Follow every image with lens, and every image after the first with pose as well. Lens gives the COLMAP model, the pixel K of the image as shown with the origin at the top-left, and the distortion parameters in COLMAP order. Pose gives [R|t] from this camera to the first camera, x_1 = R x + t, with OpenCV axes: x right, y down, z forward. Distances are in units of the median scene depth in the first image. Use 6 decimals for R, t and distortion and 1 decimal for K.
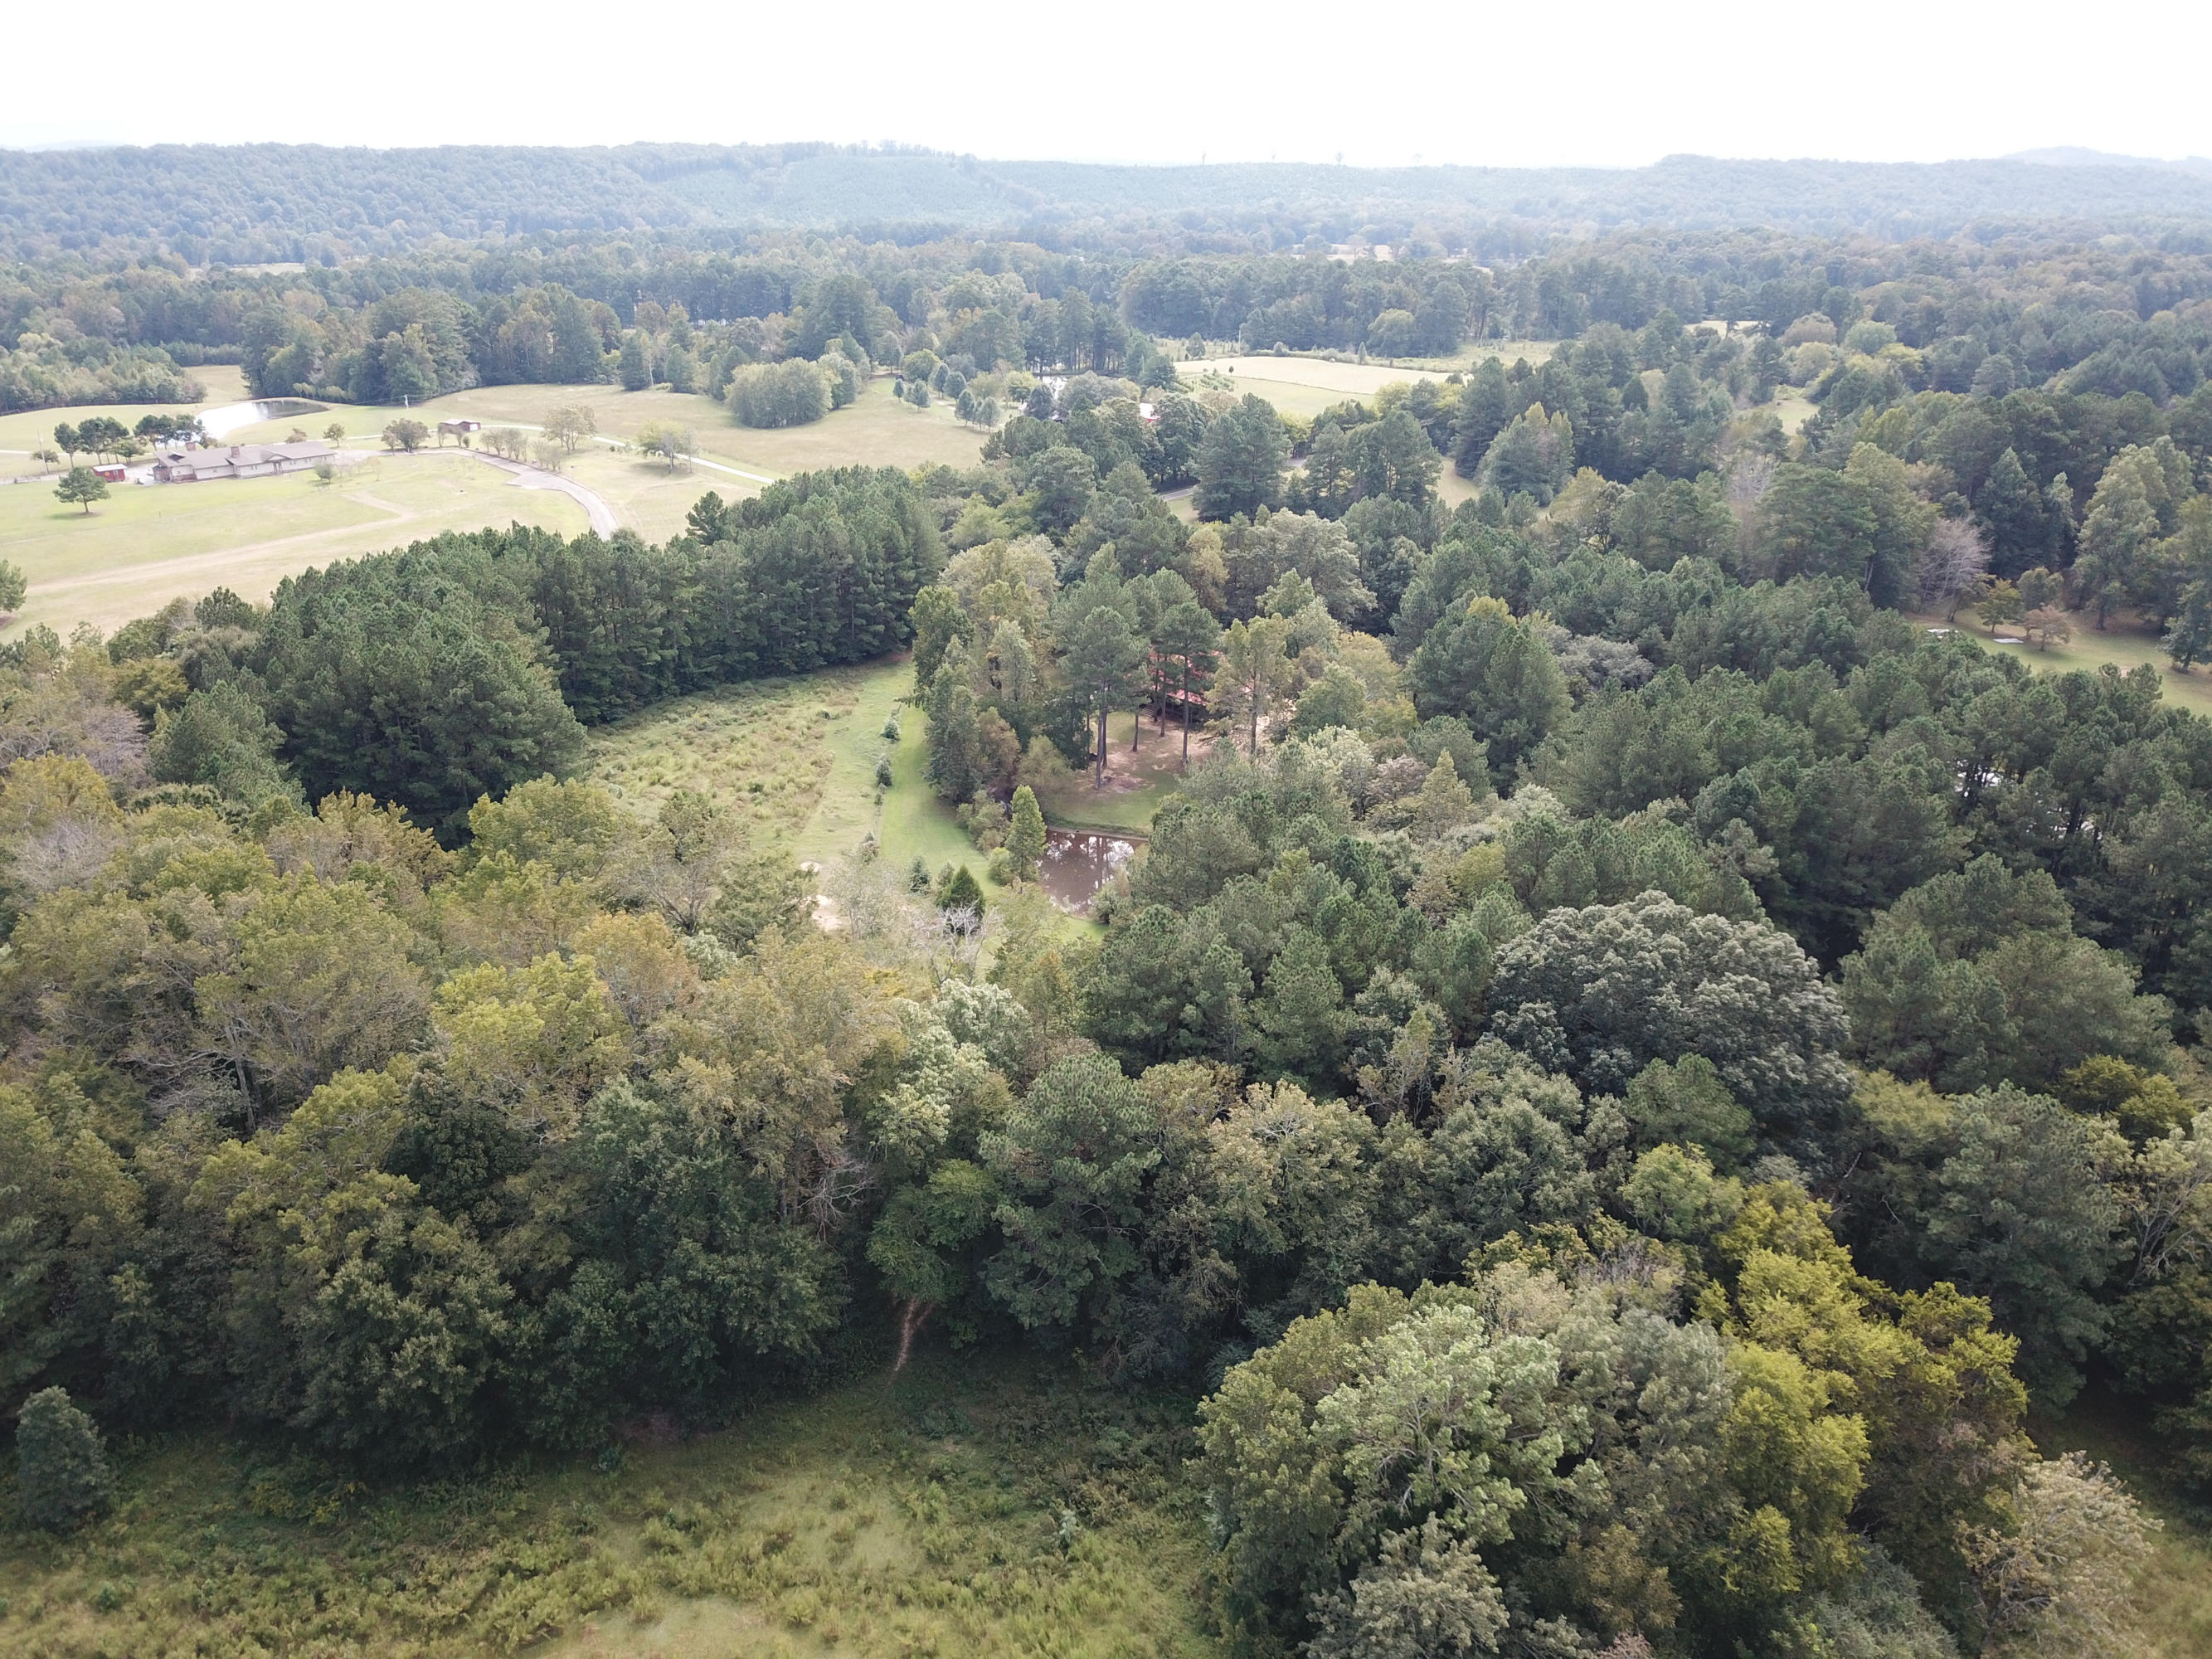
lens RADIAL K [[1677.5, 0, 1080.2], [0, 1677.5, 798.8], [0, 0, 1]] dist [0.015798, -0.002498]
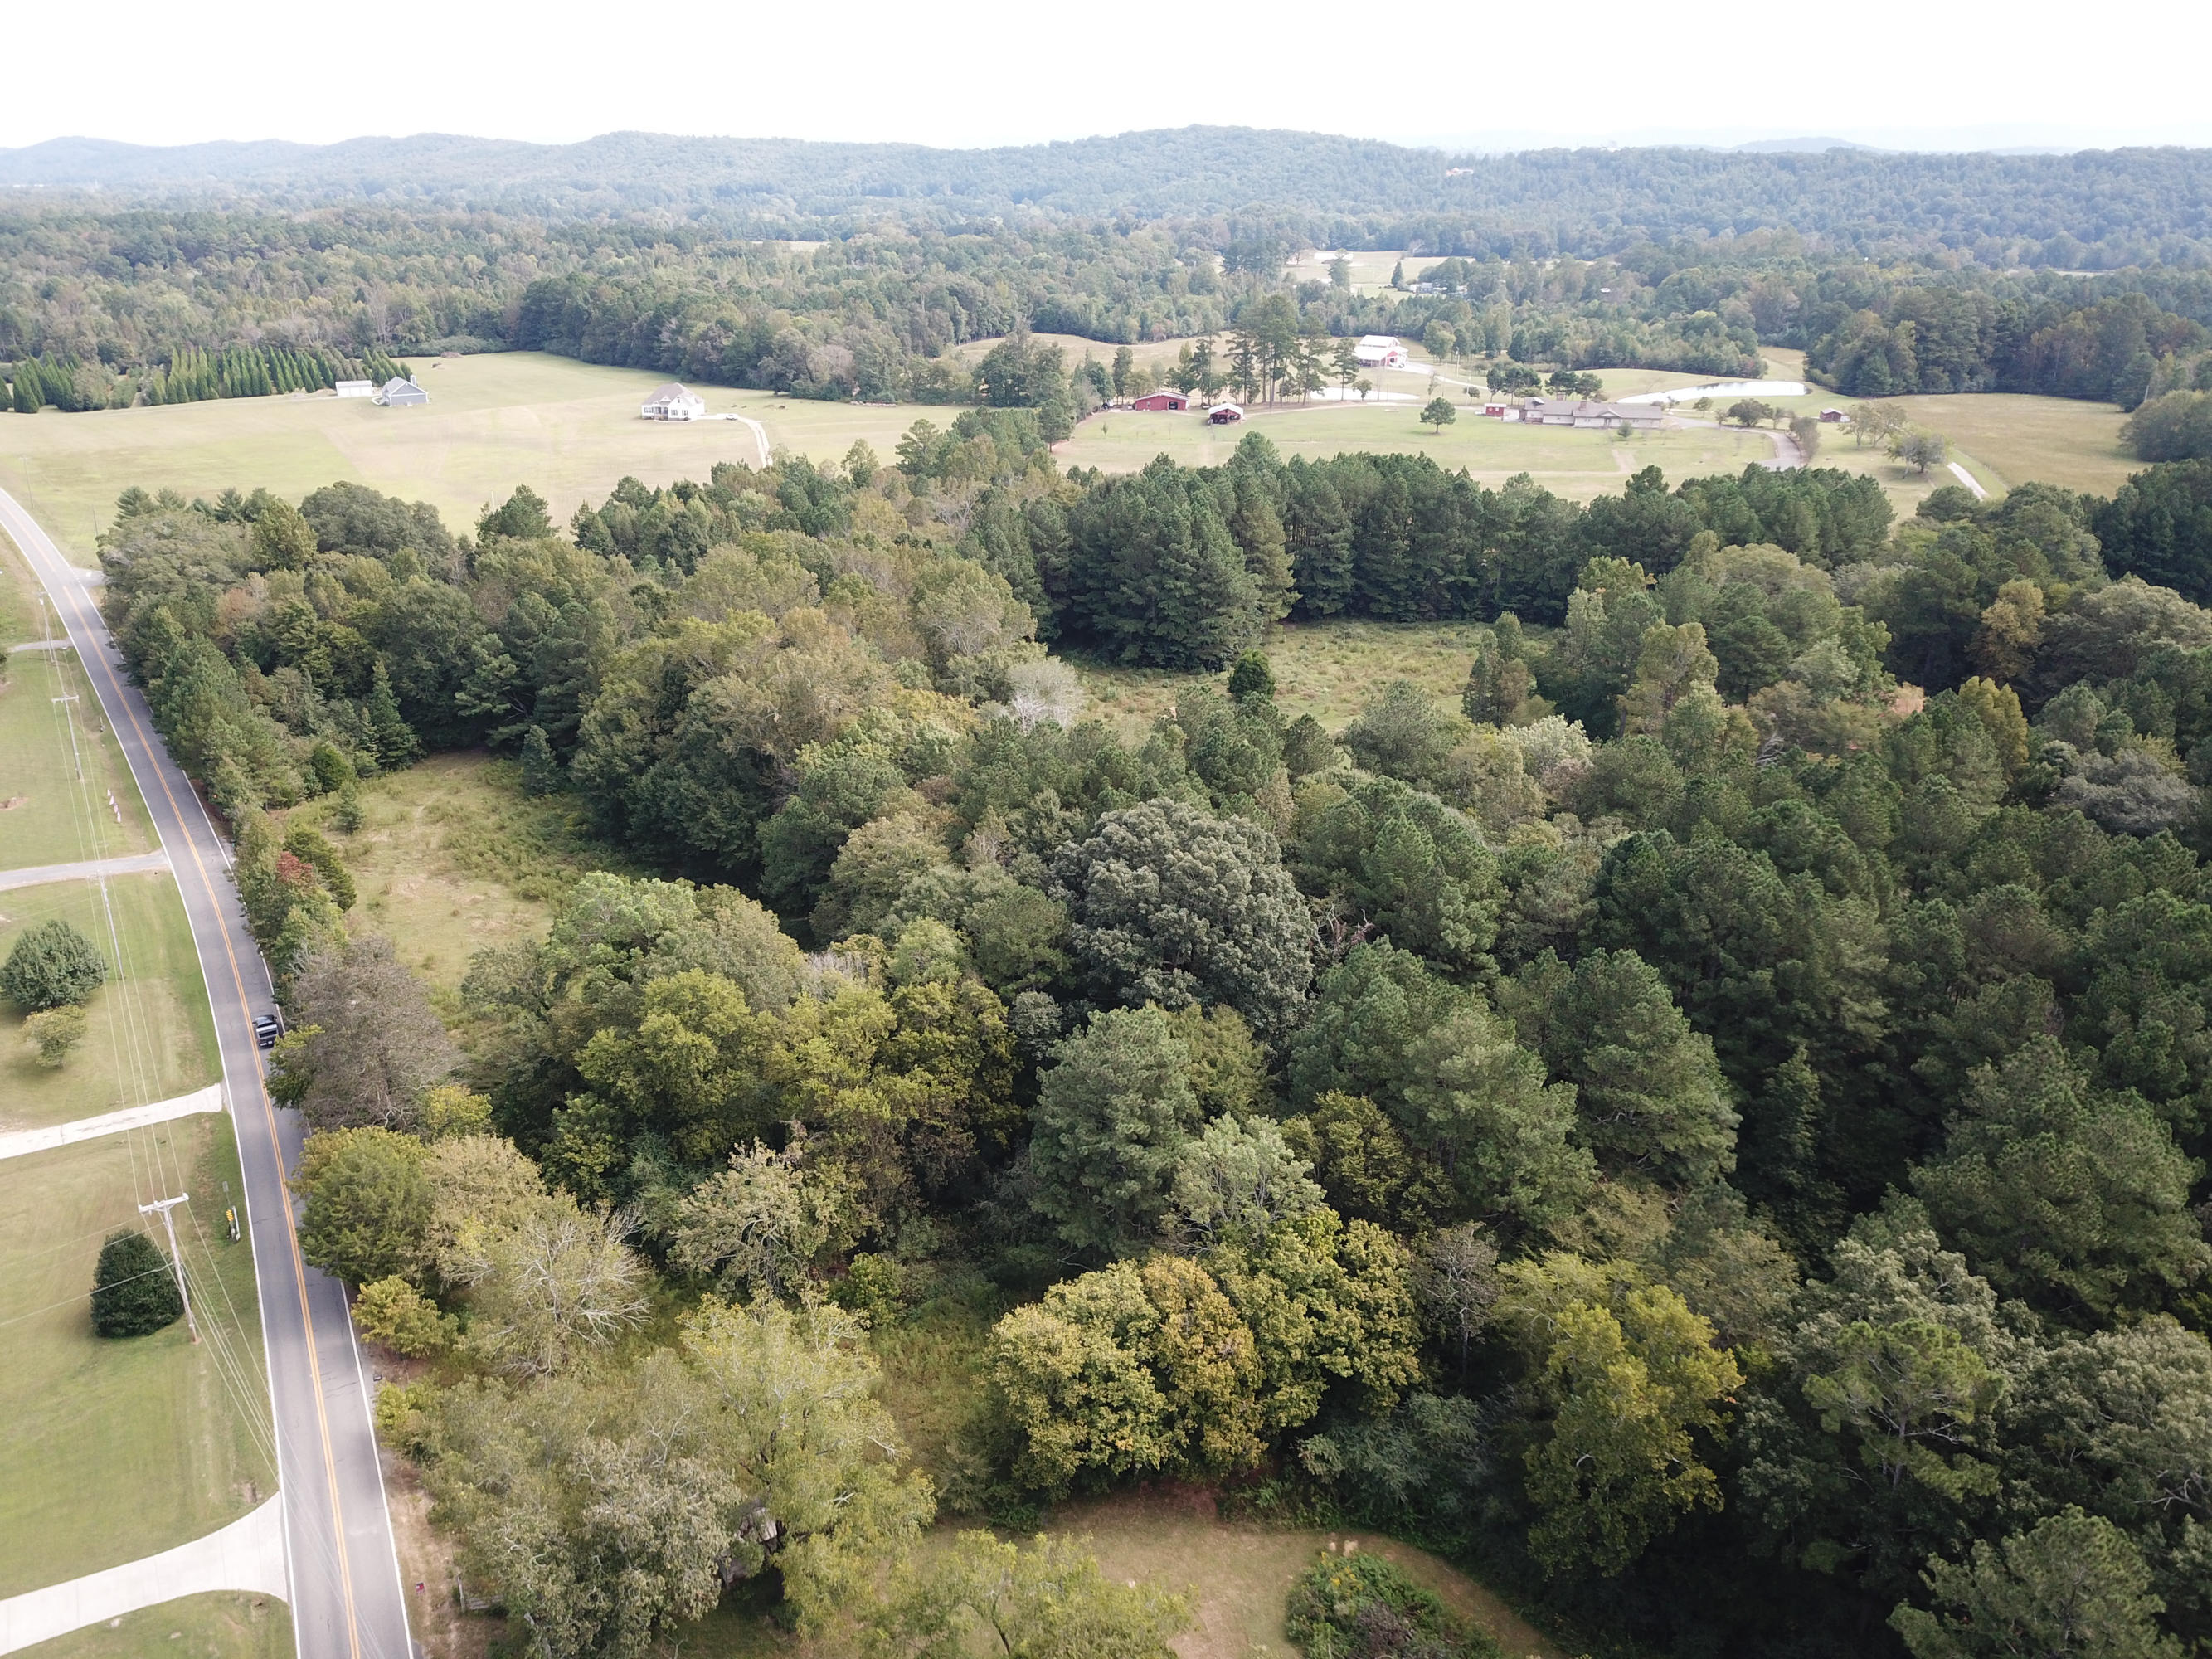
lens RADIAL K [[1677.5, 0, 1107.2], [0, 1677.5, 828.0], [0, 0, 1]] dist [0.015798, -0.002498]
pose [[0.499444, 0.320223, -0.804992, 0.277526], [-0.310896, 0.933538, 0.178467, -0.024902], [0.808640, 0.161134, 0.565806, 0.073344]]
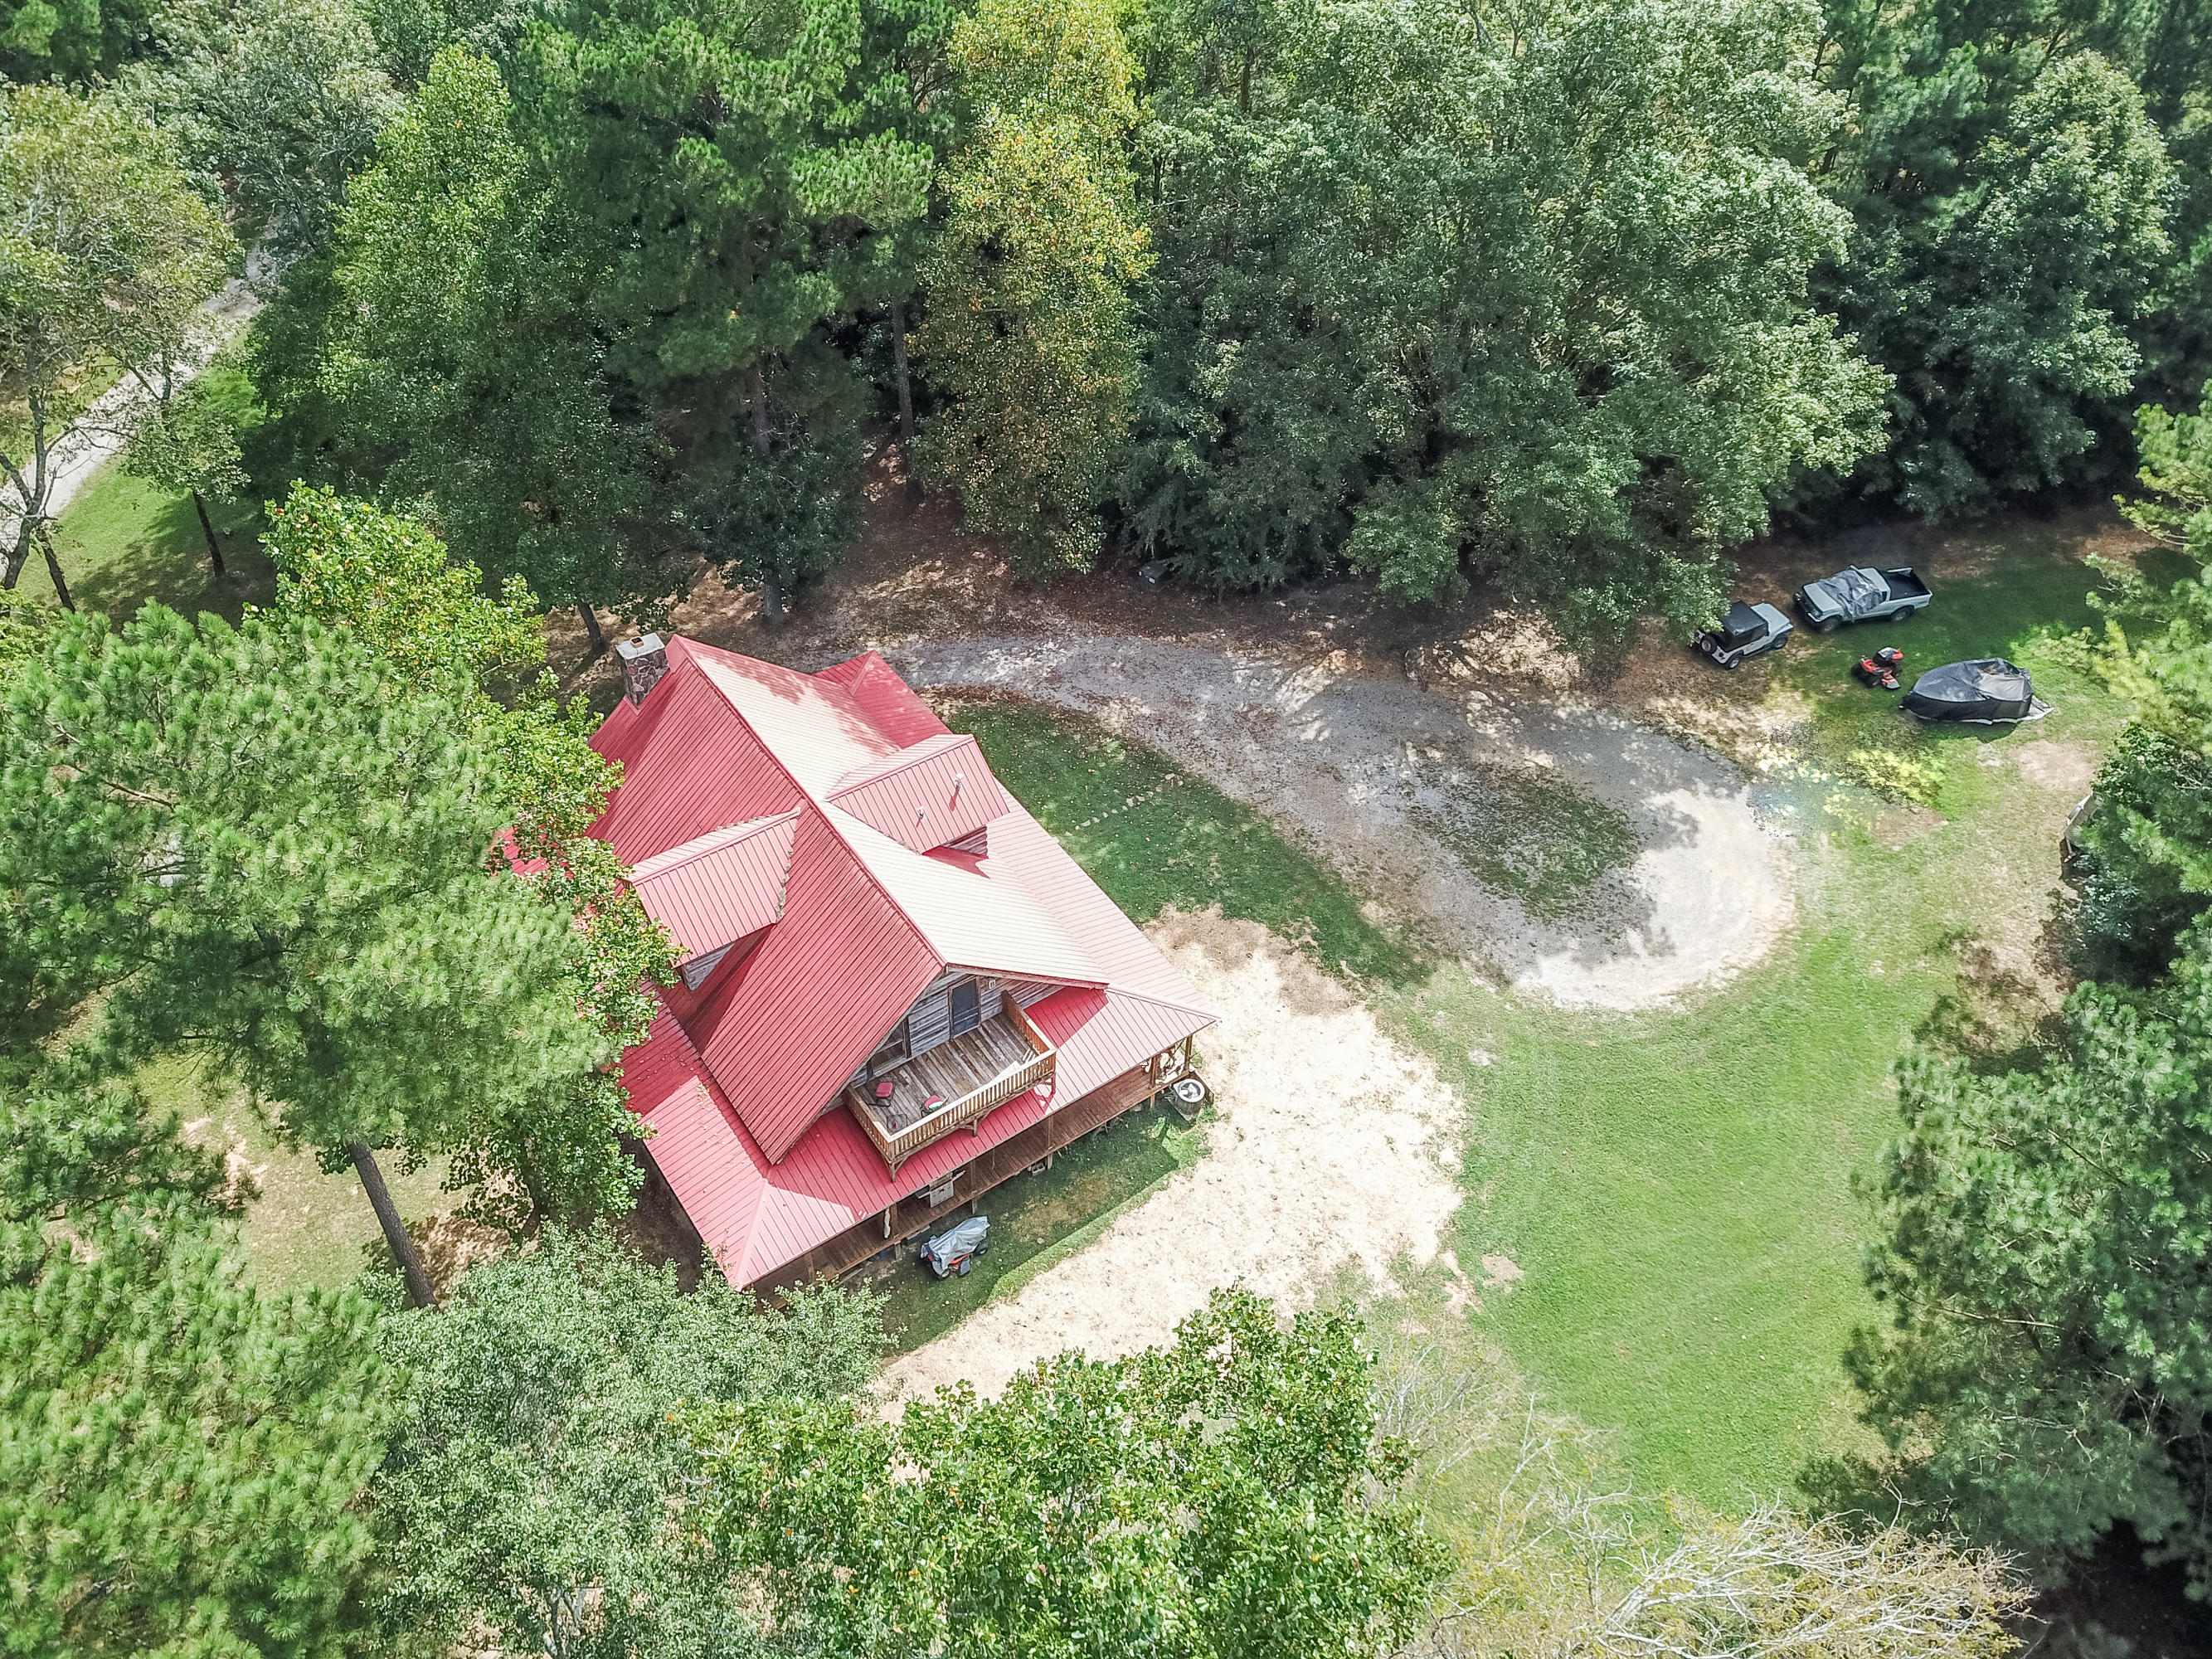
lens RADIAL K [[1677.5, 0, 1086.7], [0, 1677.5, 872.5], [0, 0, 1]] dist [0.015798, -0.002498]
pose [[0.987951, 0.119426, -0.098439, 0.052964], [-0.067351, 0.904418, 0.421298, -0.072552], [0.139343, -0.409592, 0.901564, 0.383143]]
